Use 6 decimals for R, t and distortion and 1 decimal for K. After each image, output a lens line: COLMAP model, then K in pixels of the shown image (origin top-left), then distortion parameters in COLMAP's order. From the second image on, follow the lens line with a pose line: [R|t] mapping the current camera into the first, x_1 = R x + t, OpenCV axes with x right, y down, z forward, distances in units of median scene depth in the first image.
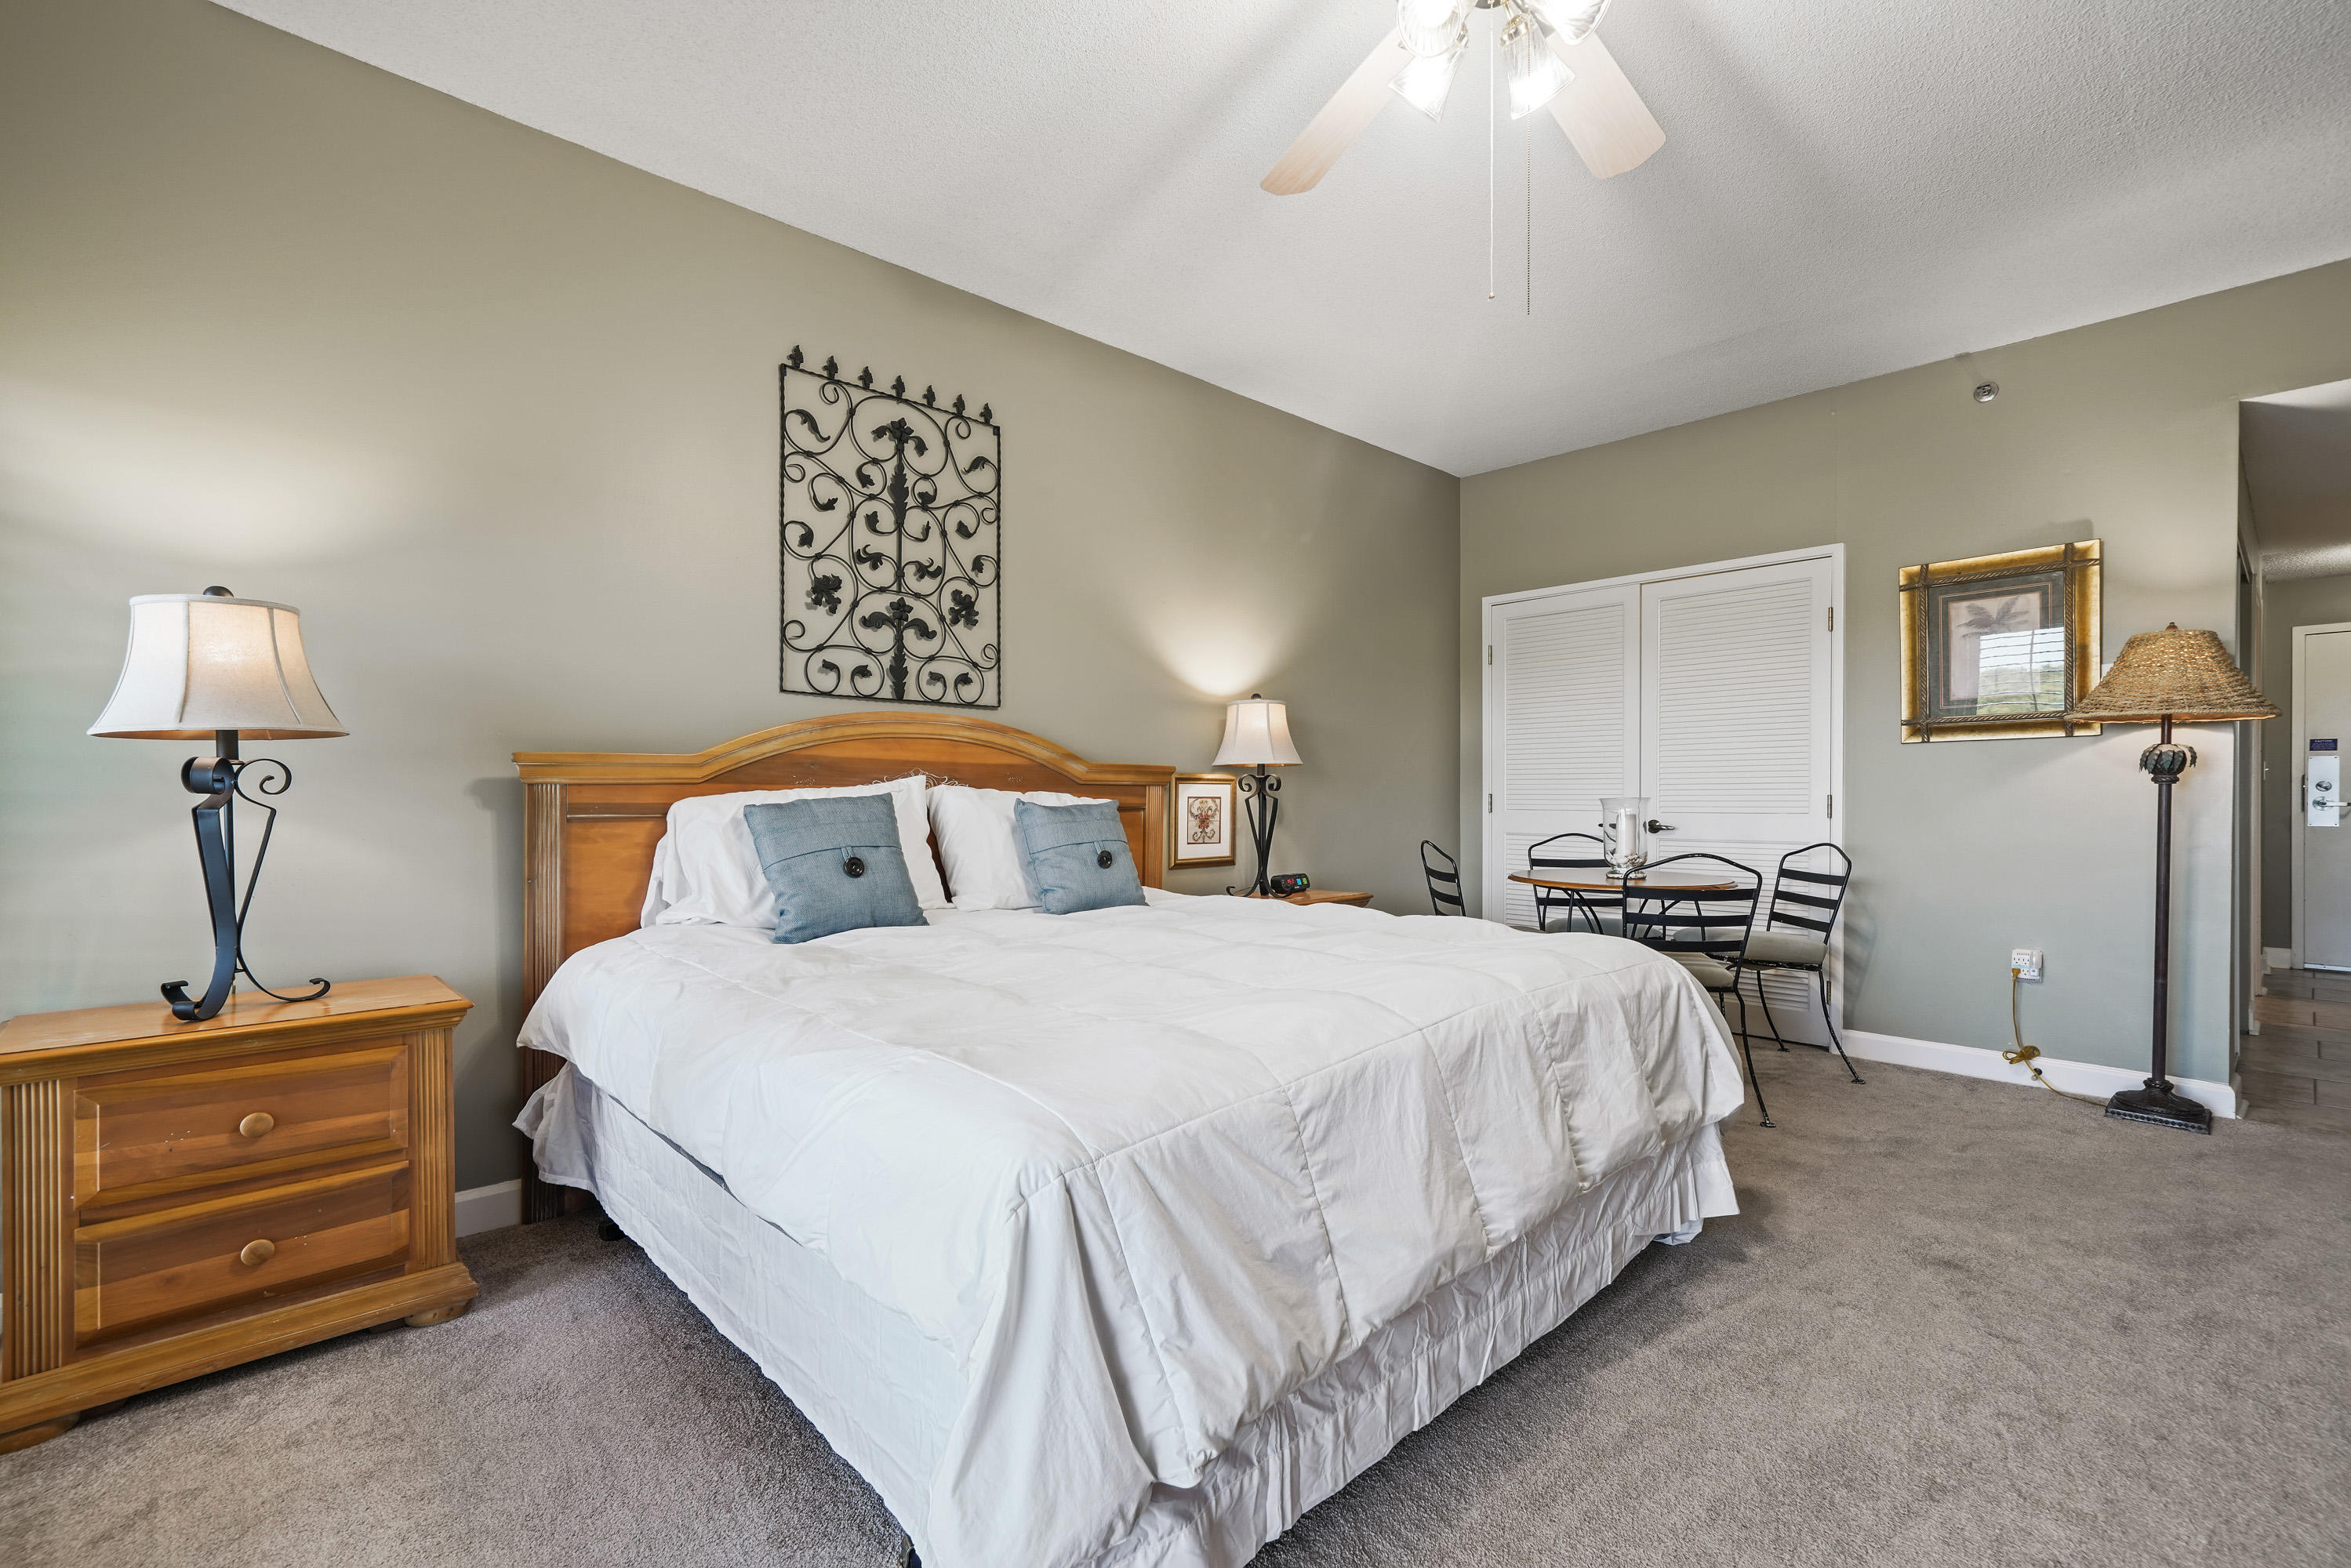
lens RADIAL K [[1029.3, 0, 1170.6], [0, 1029.3, 788.6], [0, 0, 1]] dist [-0.000721, -0.000035]
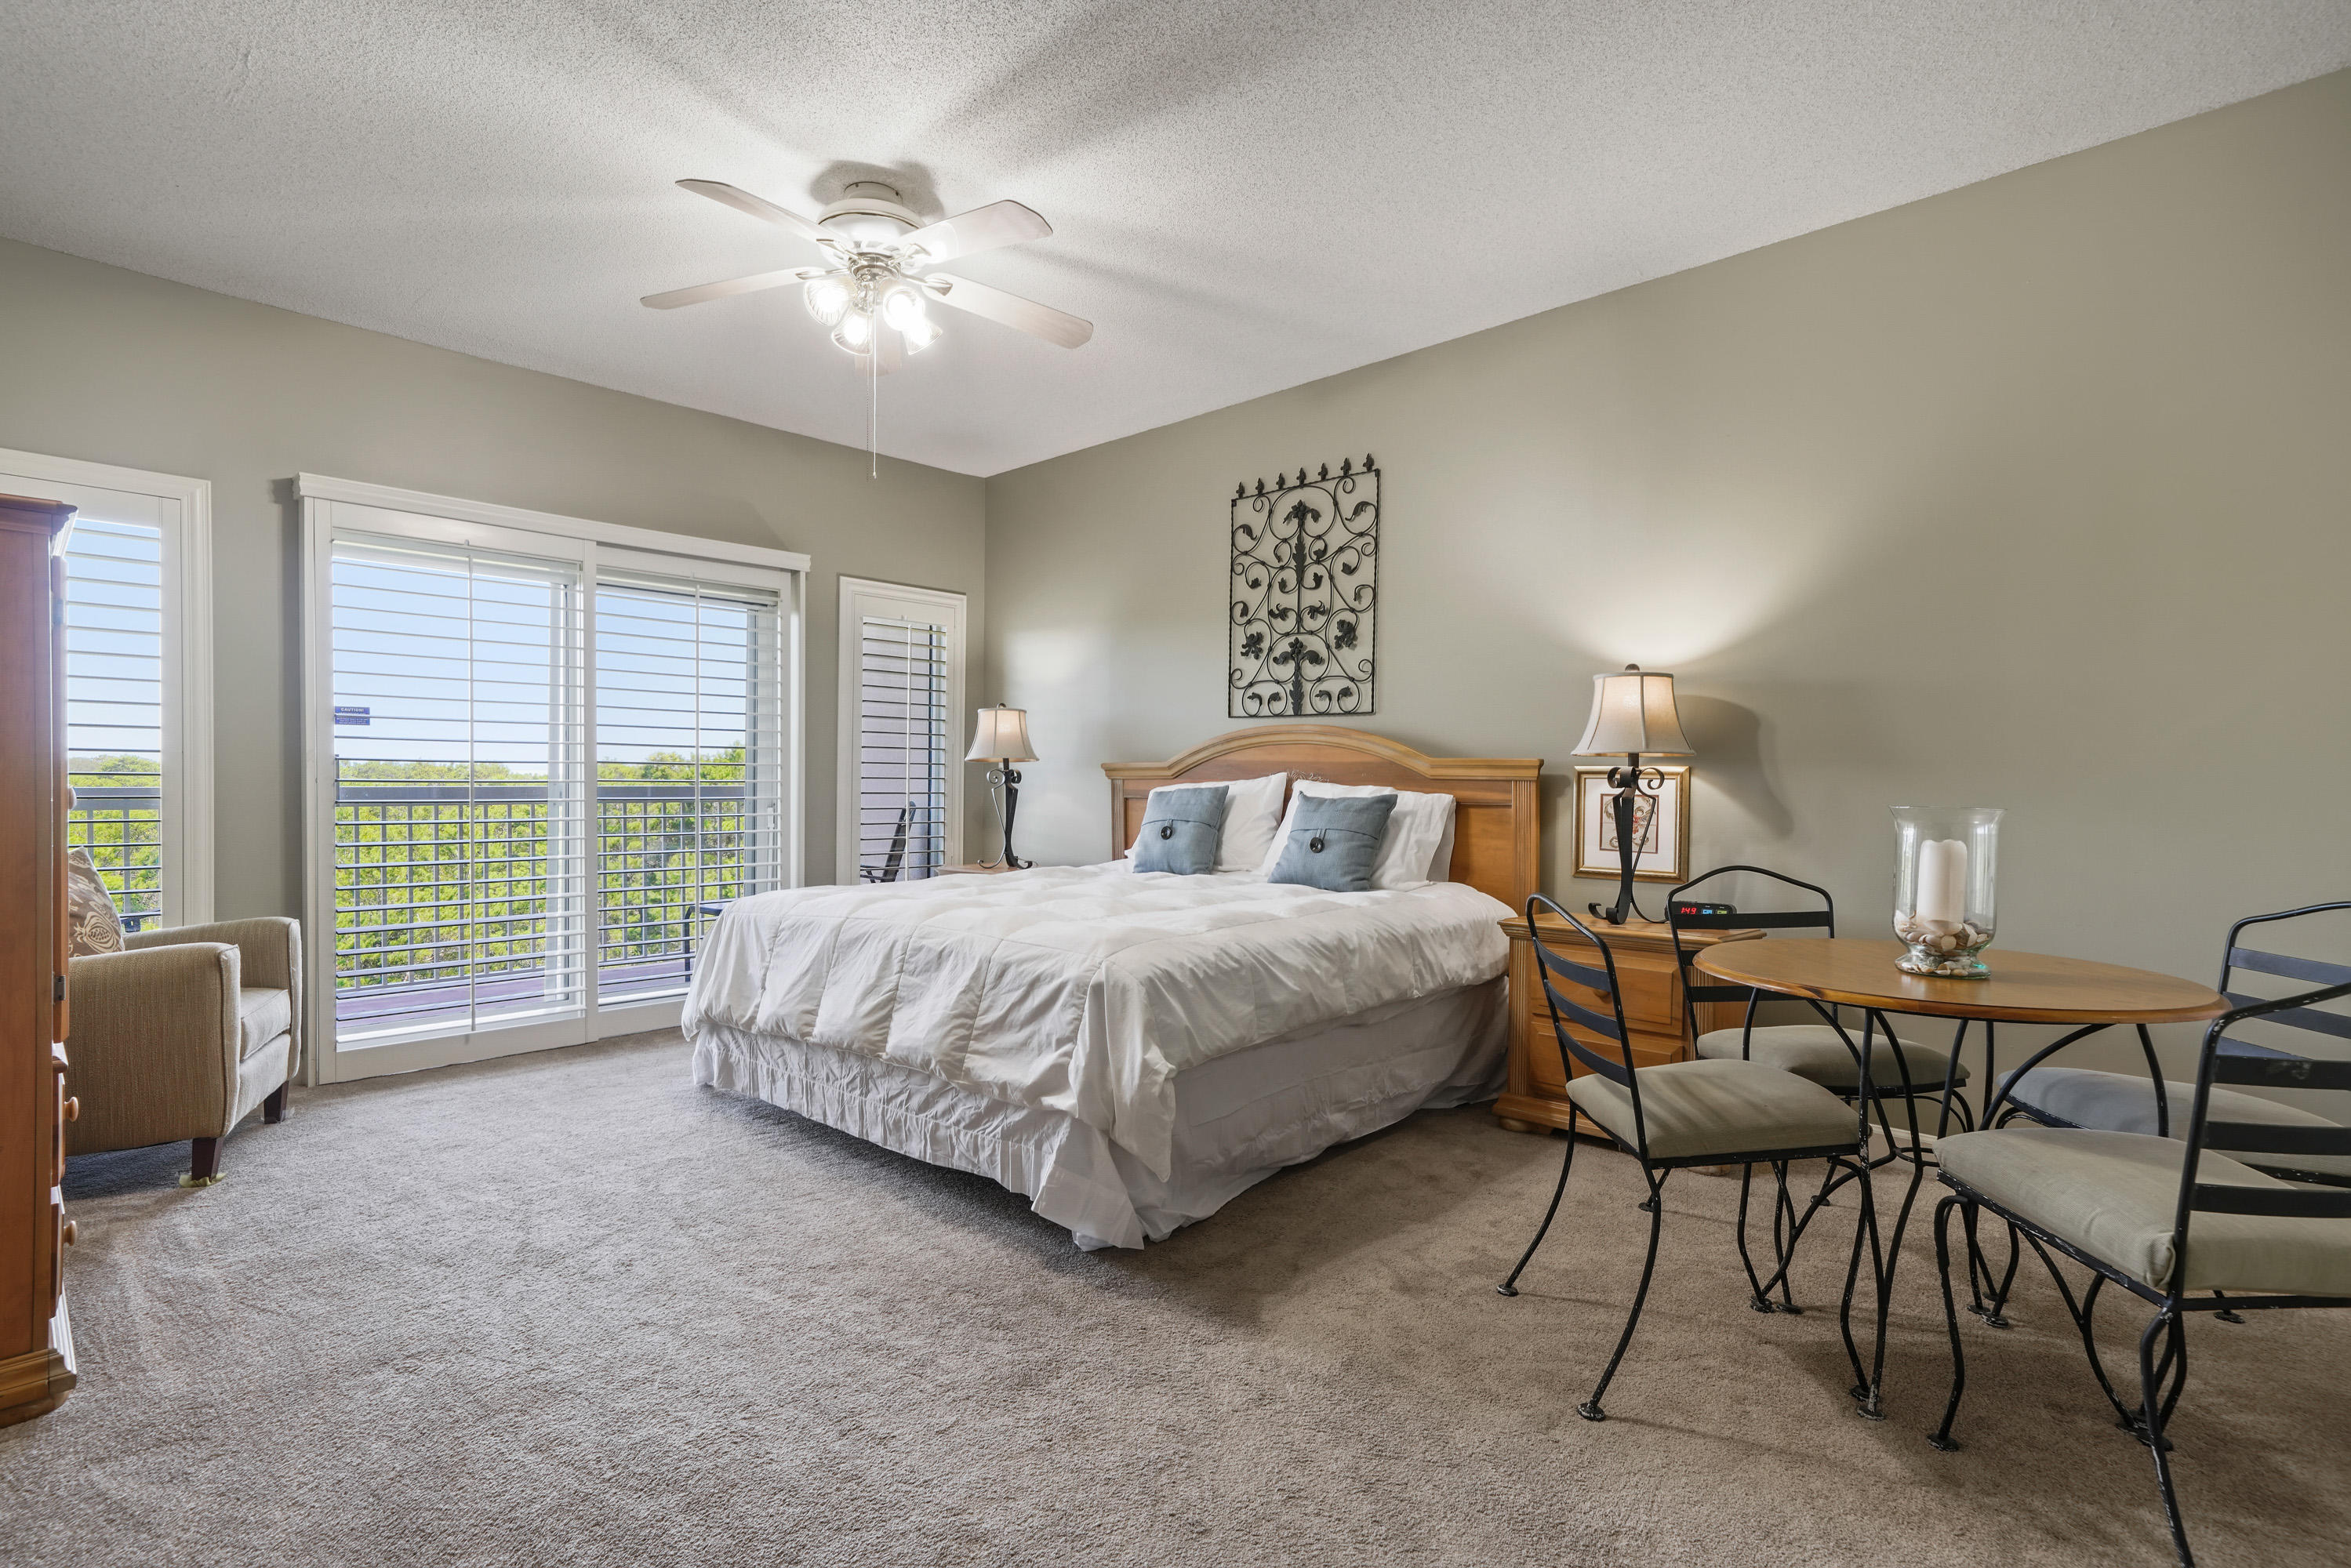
lens RADIAL K [[1104.5, 0, 1186.9], [0, 1104.5, 787.8], [0, 0, 1]] dist [-0.001930, 0.000111]
pose [[0.043947, 0.012732, -0.998953, 1.133425], [-0.014847, 0.999817, 0.012090, -0.008081], [0.998924, 0.014300, 0.044128, 0.791043]]
